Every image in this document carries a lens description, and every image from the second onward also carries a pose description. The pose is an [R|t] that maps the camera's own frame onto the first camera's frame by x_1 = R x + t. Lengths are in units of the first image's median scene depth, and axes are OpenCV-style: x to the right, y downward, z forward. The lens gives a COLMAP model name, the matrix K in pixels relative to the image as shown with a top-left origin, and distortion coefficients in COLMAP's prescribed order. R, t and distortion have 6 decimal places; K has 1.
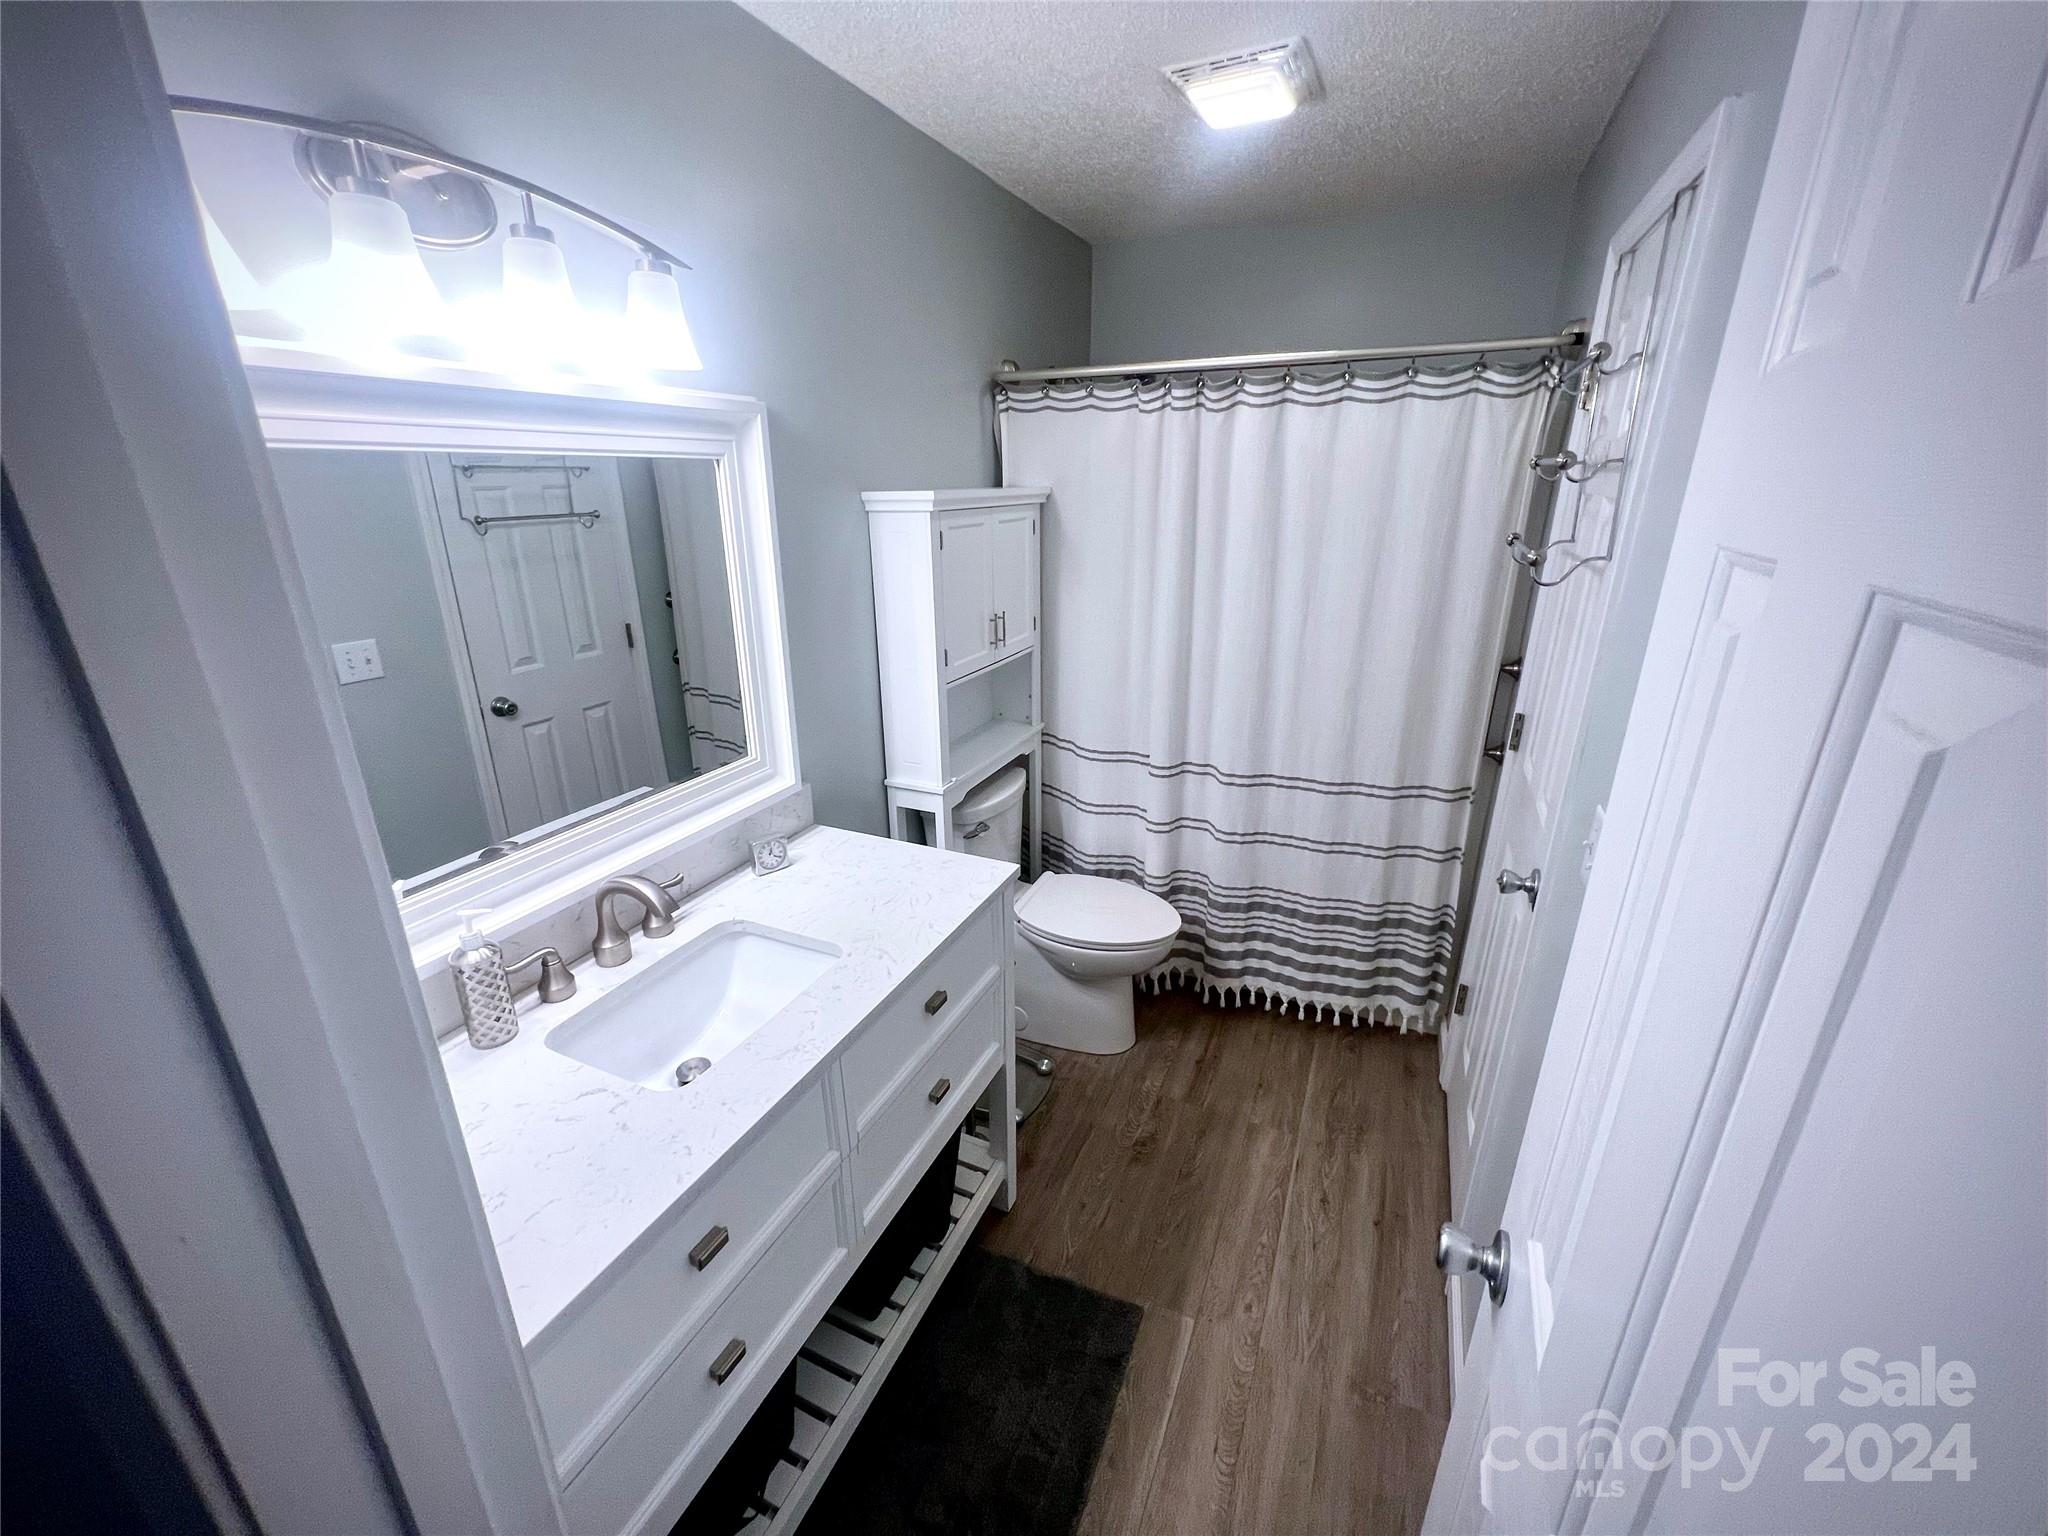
lens RADIAL K [[811.1, 0, 1024.0], [0, 811.1, 768.0], [0, 0, 1]] dist [-0.001156, -0.000050]
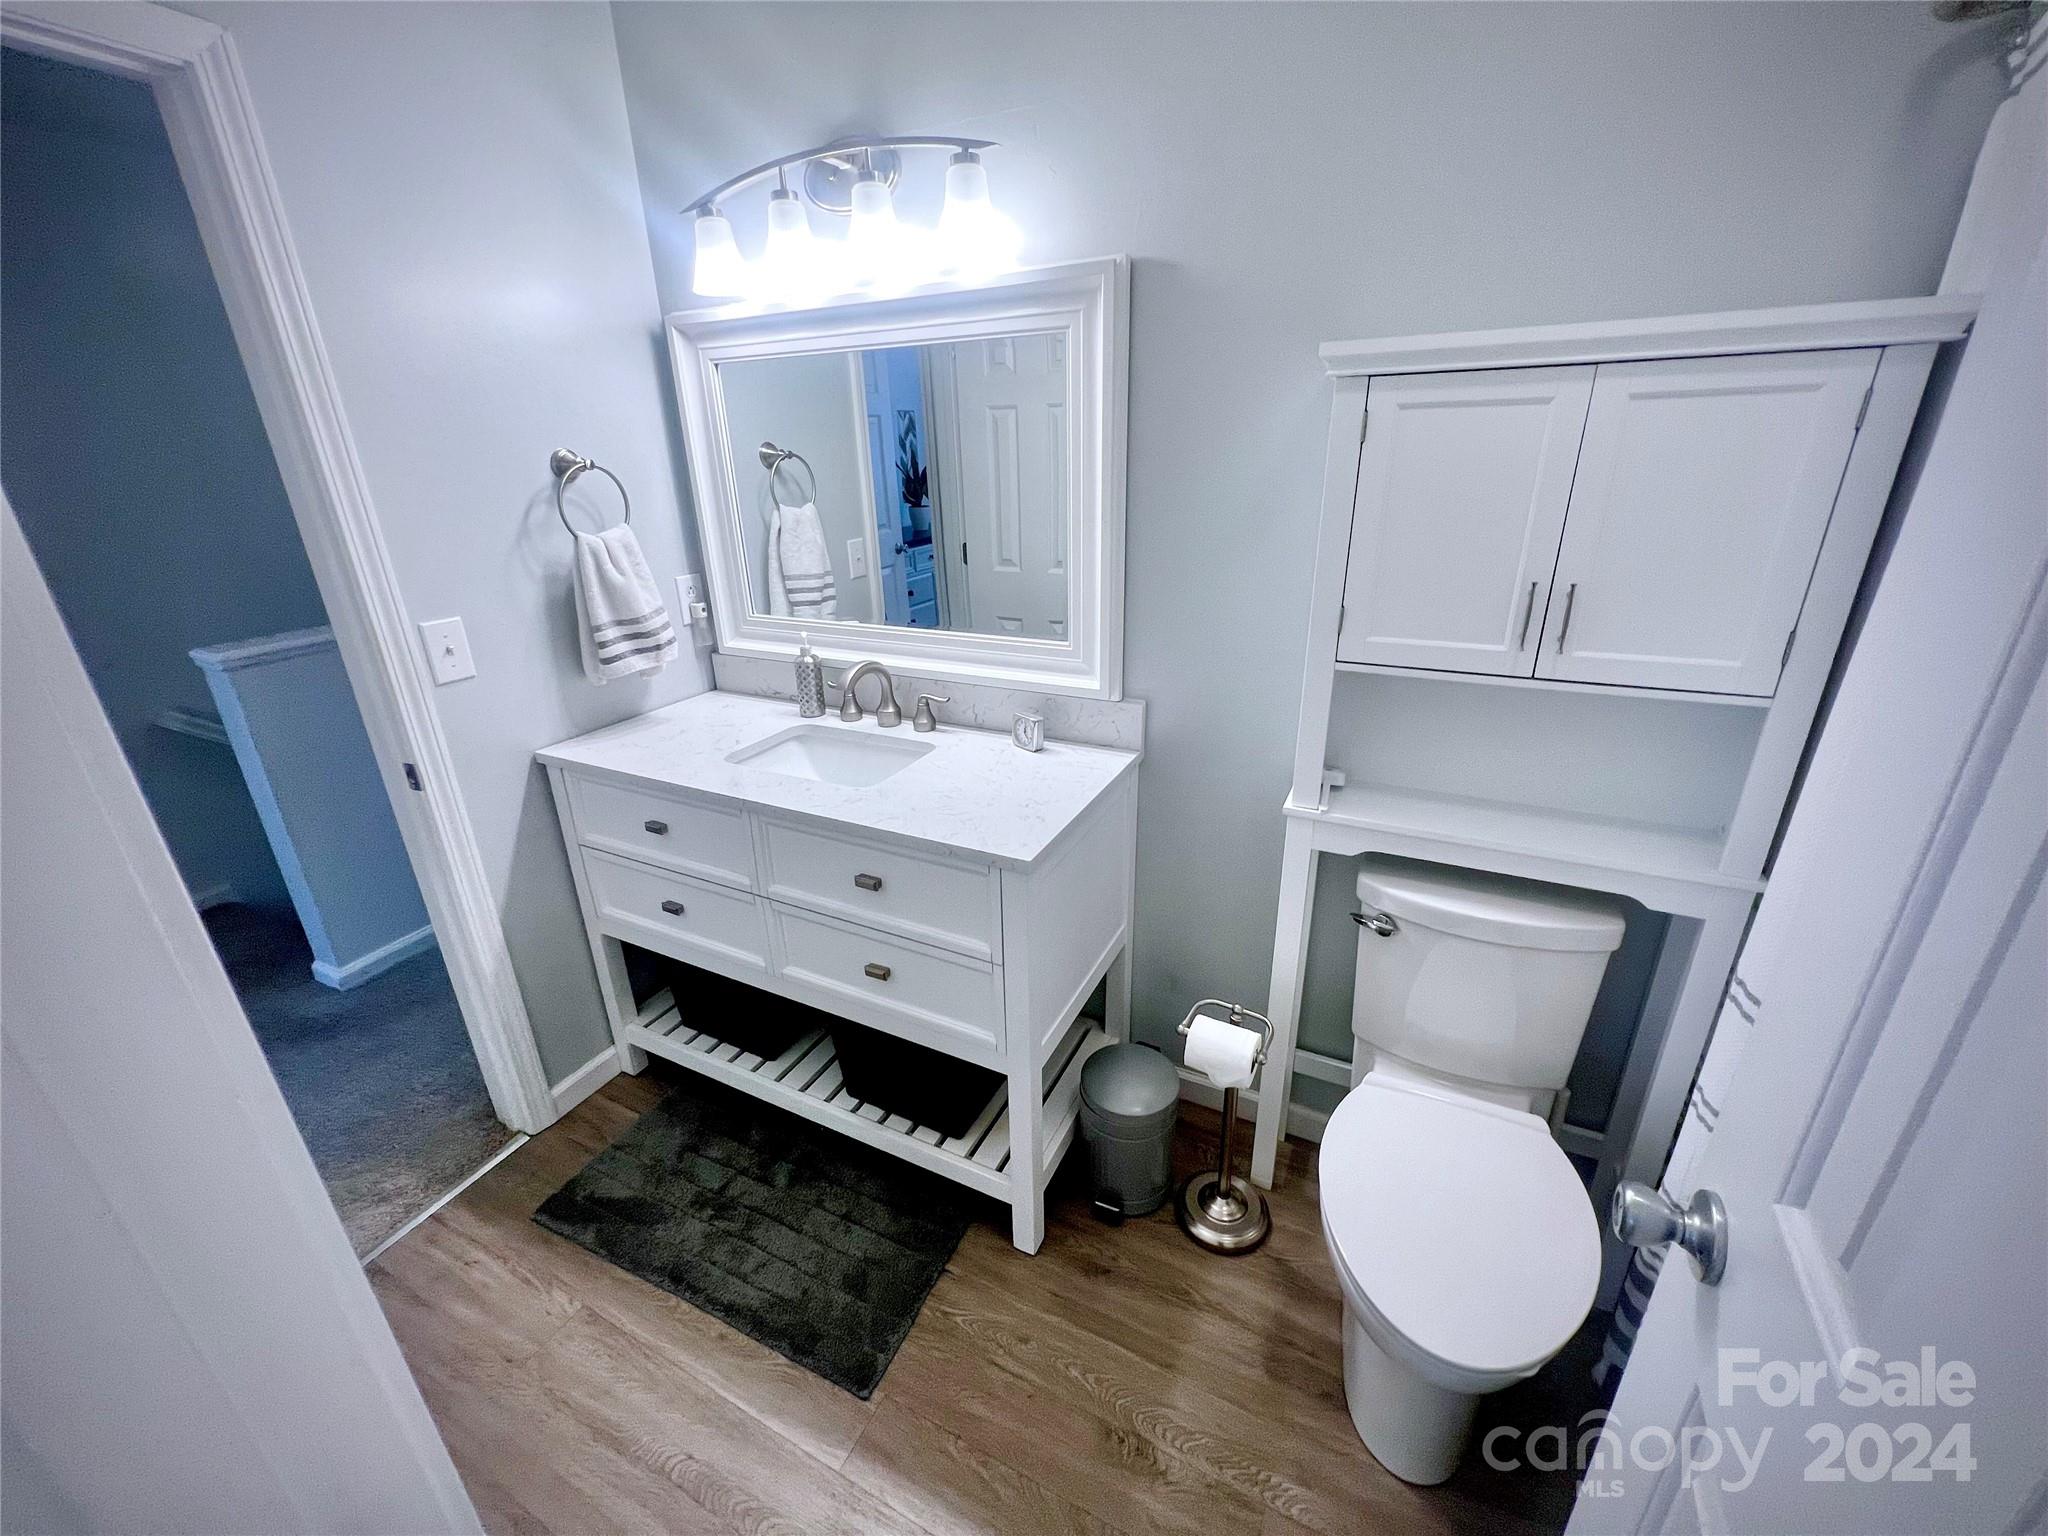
lens RADIAL K [[829.4, 0, 1024.0], [0, 829.4, 768.0], [0, 0, 1]] dist [-0.000822, -0.000081]
pose [[-0.042027, 0.373100, -0.926839, 0.747807], [-0.302345, 0.879415, 0.367719, -0.264849], [0.952272, 0.295679, 0.075846, 1.002804]]
